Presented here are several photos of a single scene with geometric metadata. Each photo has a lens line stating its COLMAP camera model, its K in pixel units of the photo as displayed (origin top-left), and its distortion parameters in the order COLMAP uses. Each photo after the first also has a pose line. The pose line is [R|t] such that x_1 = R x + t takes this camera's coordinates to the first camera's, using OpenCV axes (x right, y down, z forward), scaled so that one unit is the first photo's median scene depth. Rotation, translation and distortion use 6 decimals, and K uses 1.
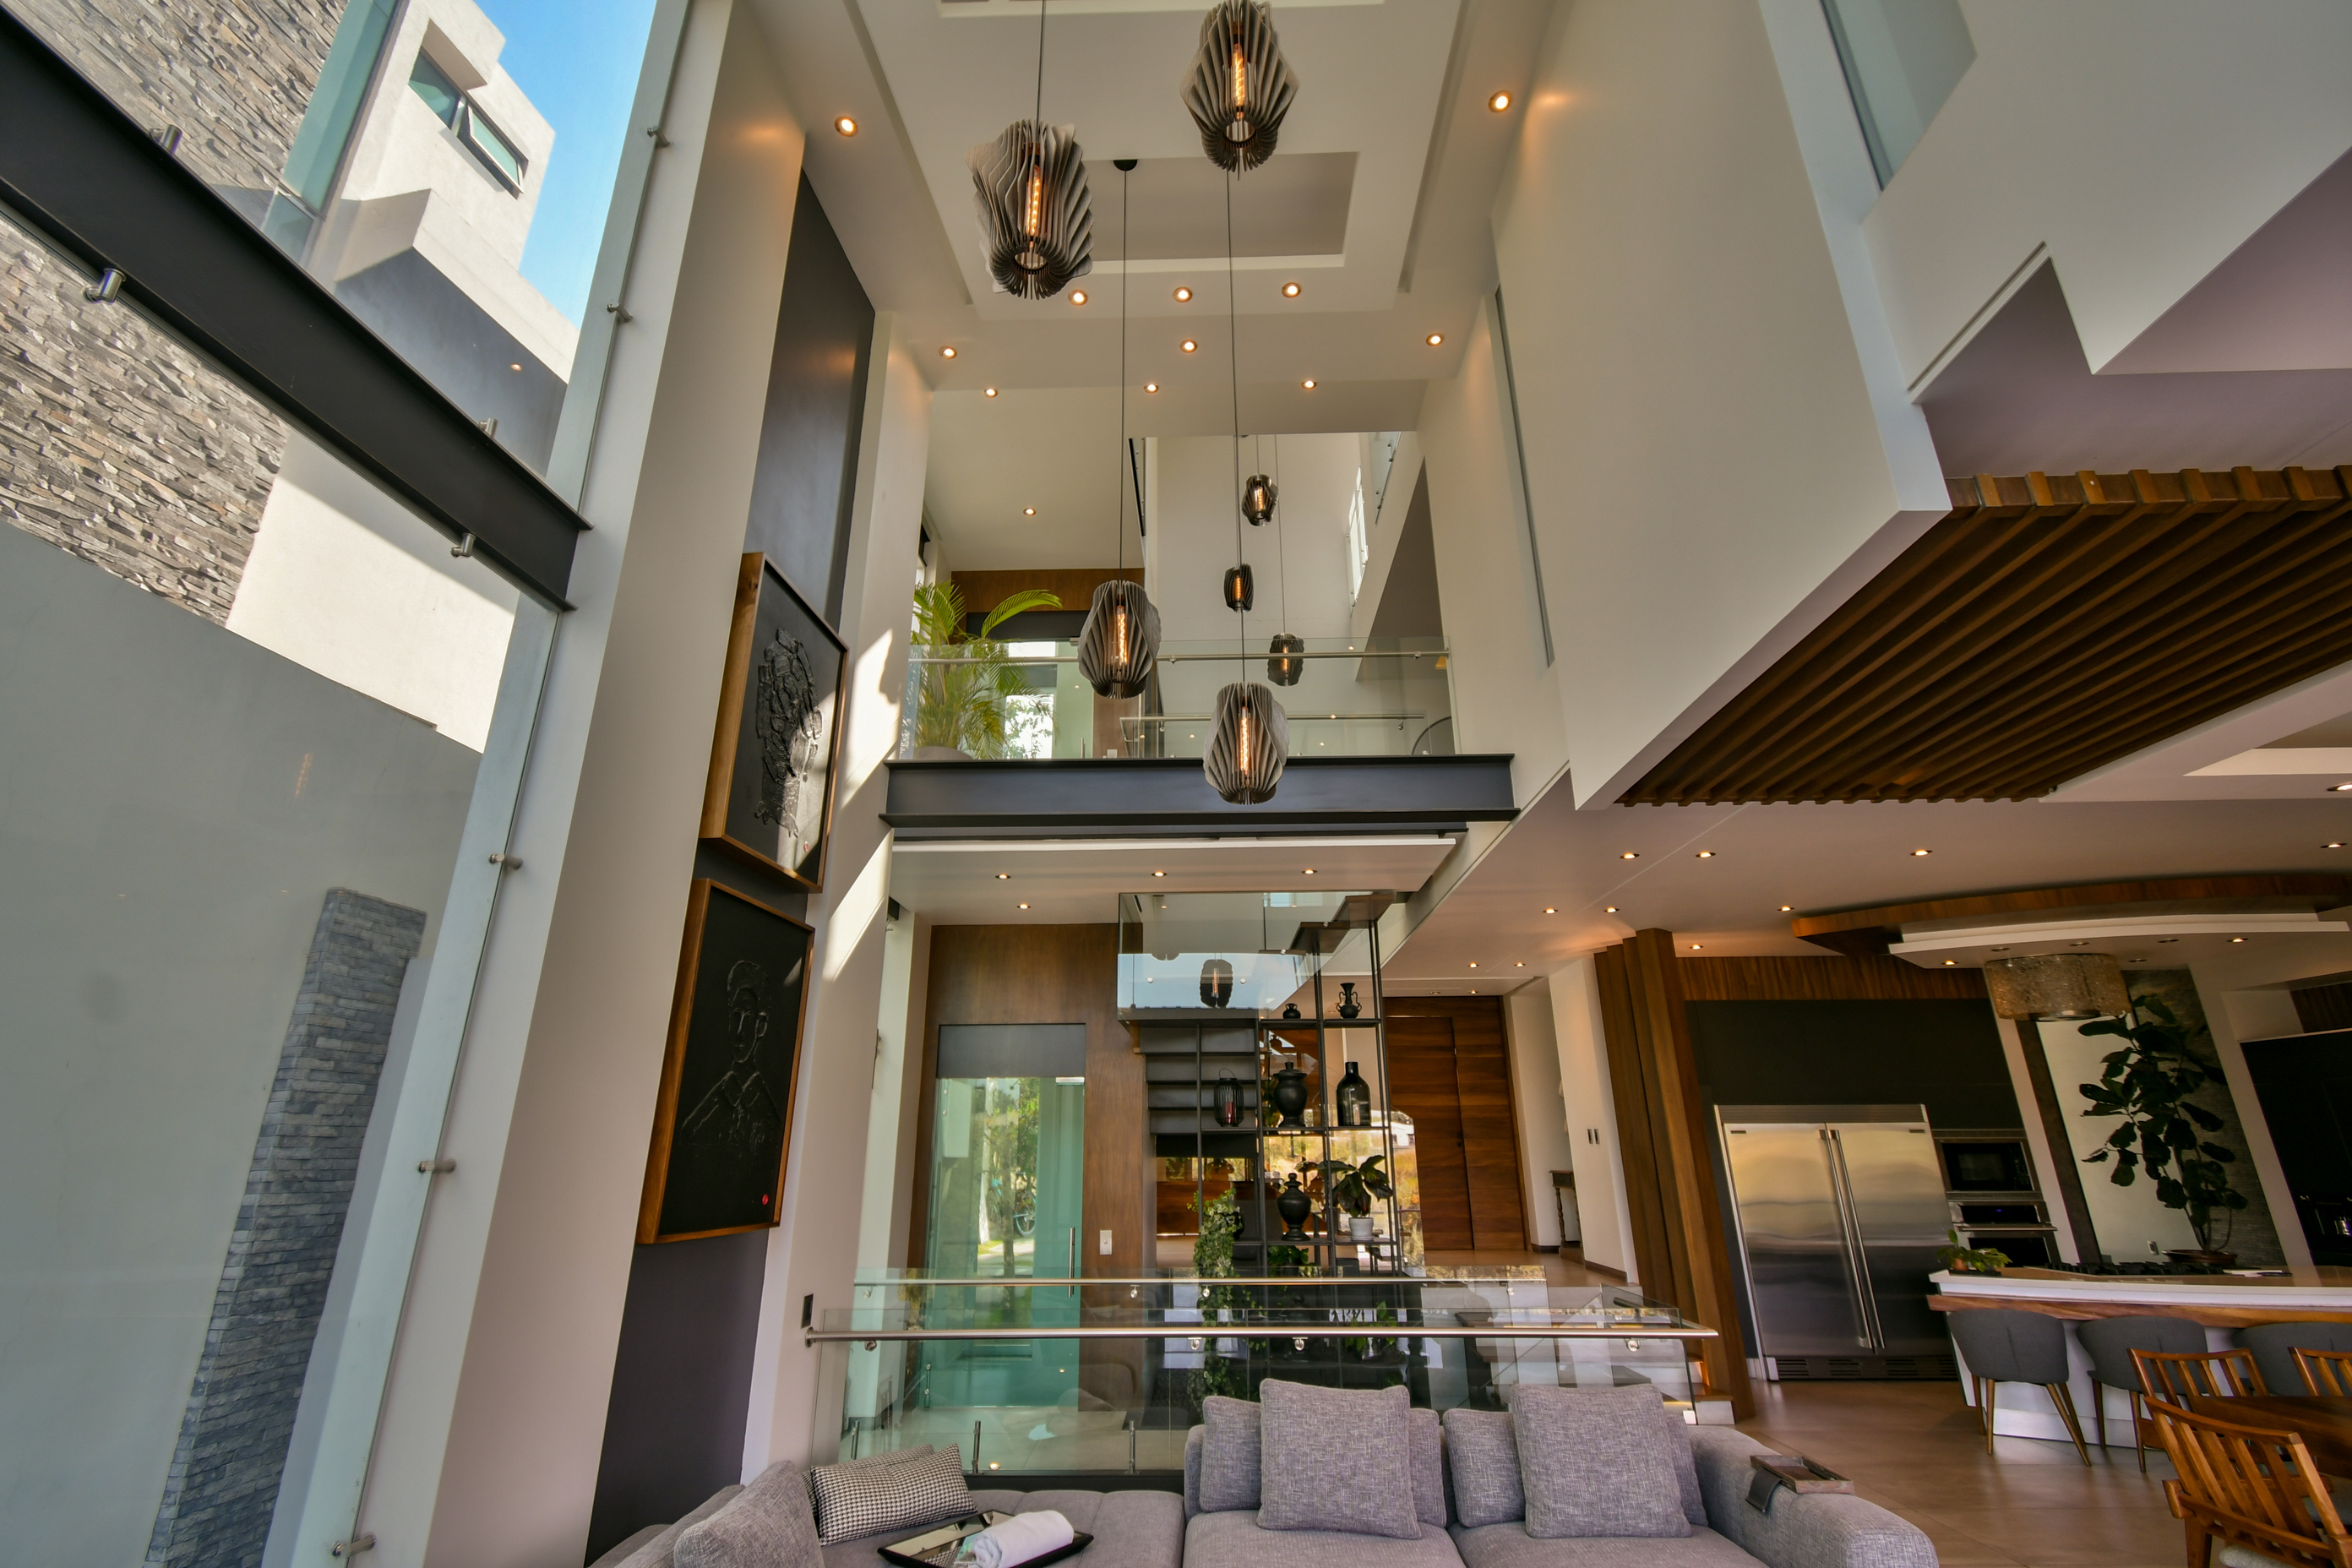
lens RADIAL K [[1009.4, 0, 1176.0], [0, 1009.4, 784.0], [0, 0, 1]] dist [0.003596, -0.003630]
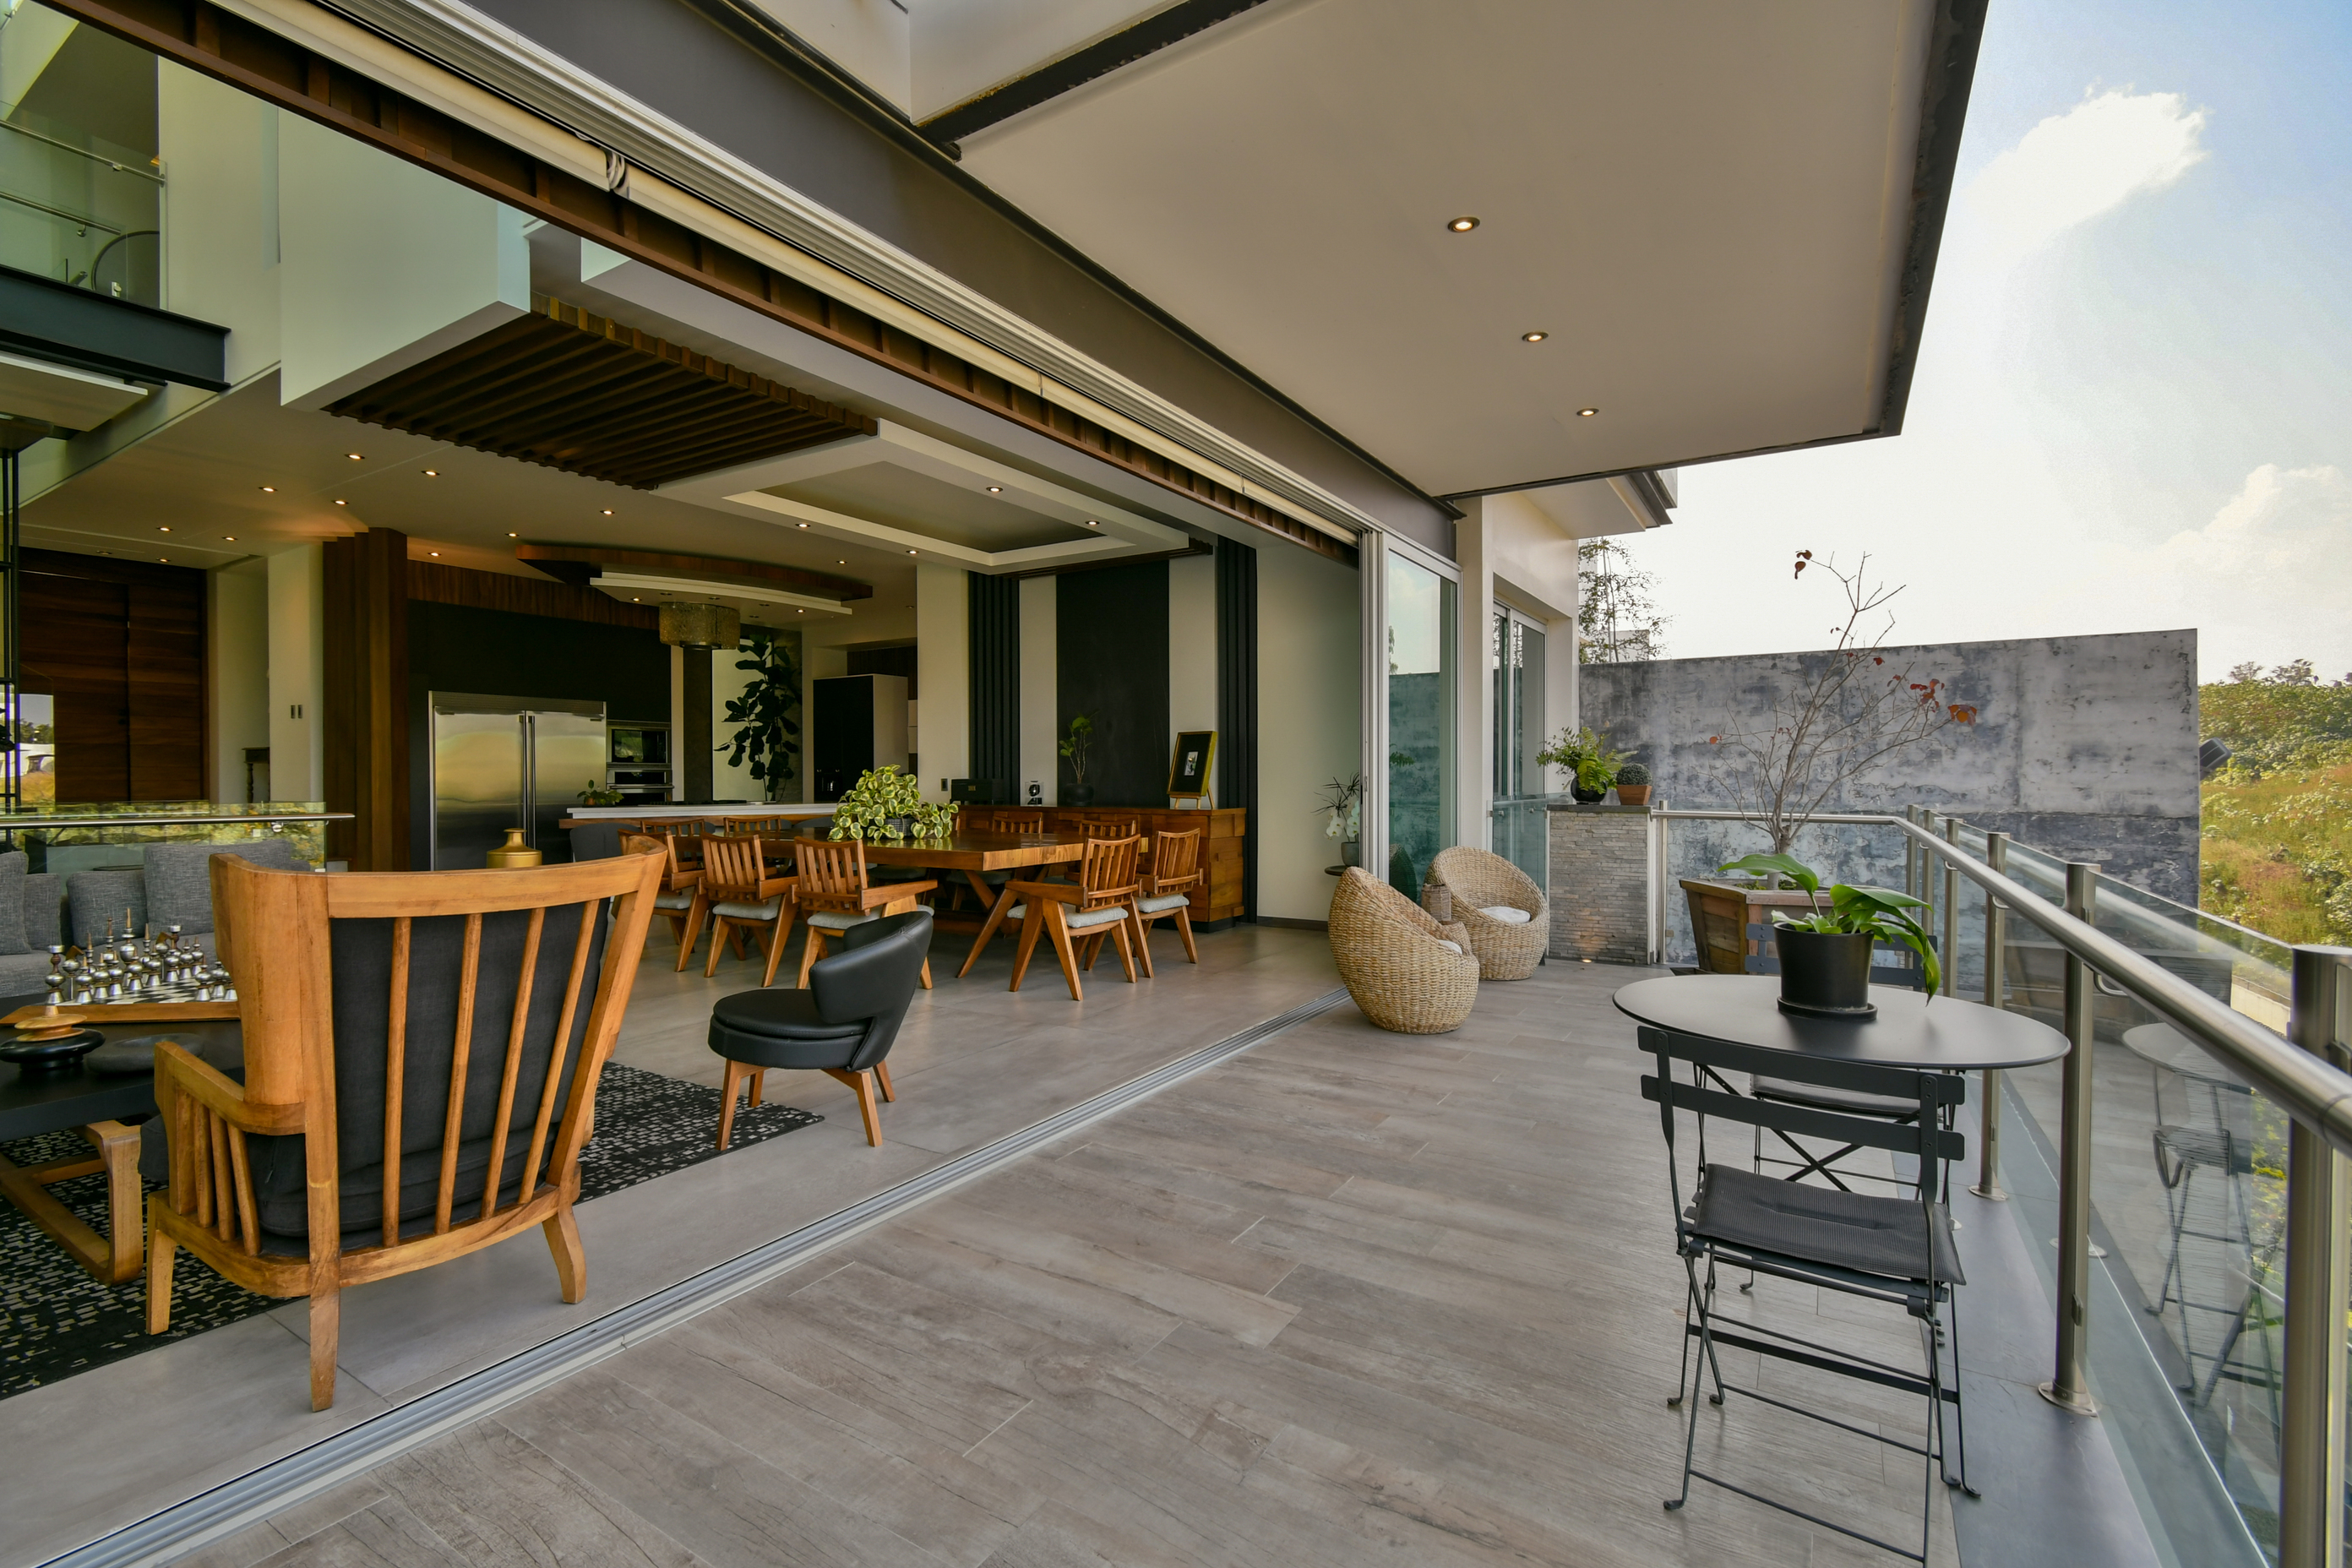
lens RADIAL K [[1037.5, 0, 1176.0], [0, 1037.5, 784.0], [0, 0, 1]] dist [0.000084, -0.000070]
pose [[0.500284, -0.003354, 0.865855, -0.091374], [-0.293410, 0.940171, 0.173172, -0.051875], [-0.814633, -0.340685, 0.469369, -0.392999]]
